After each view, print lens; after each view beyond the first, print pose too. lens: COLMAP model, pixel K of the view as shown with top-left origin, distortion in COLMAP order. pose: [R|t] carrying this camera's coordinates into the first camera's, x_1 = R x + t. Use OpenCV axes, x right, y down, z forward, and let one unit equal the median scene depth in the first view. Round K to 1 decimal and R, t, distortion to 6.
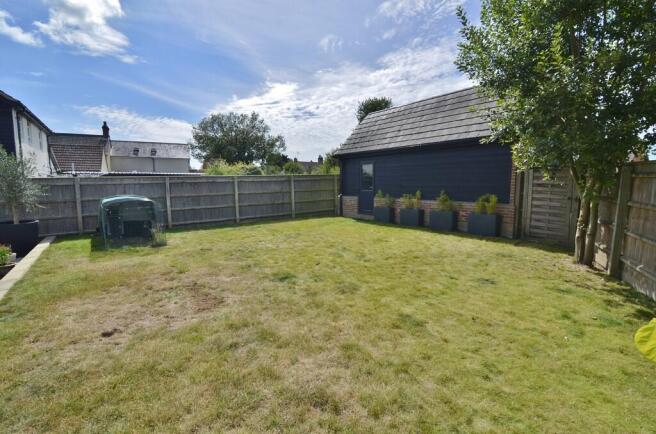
lens RADIAL K [[316.1, 0, 328.0], [0, 316.1, 217.0], [0, 0, 1]] dist [0.004083, -0.012705]
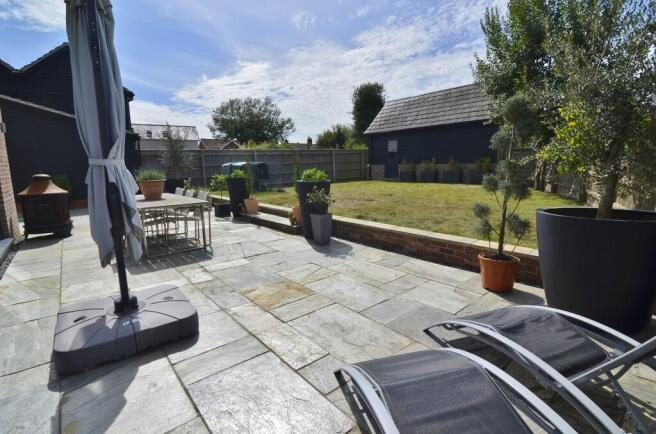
lens RADIAL K [[316.1, 0, 328.0], [0, 316.1, 217.0], [0, 0, 1]] dist [0.004083, -0.012705]
pose [[0.997318, -0.025480, 0.068609, -0.251217], [0.021760, 0.998280, 0.054433, 0.080561], [-0.069878, -0.052795, 0.996157, -0.347717]]
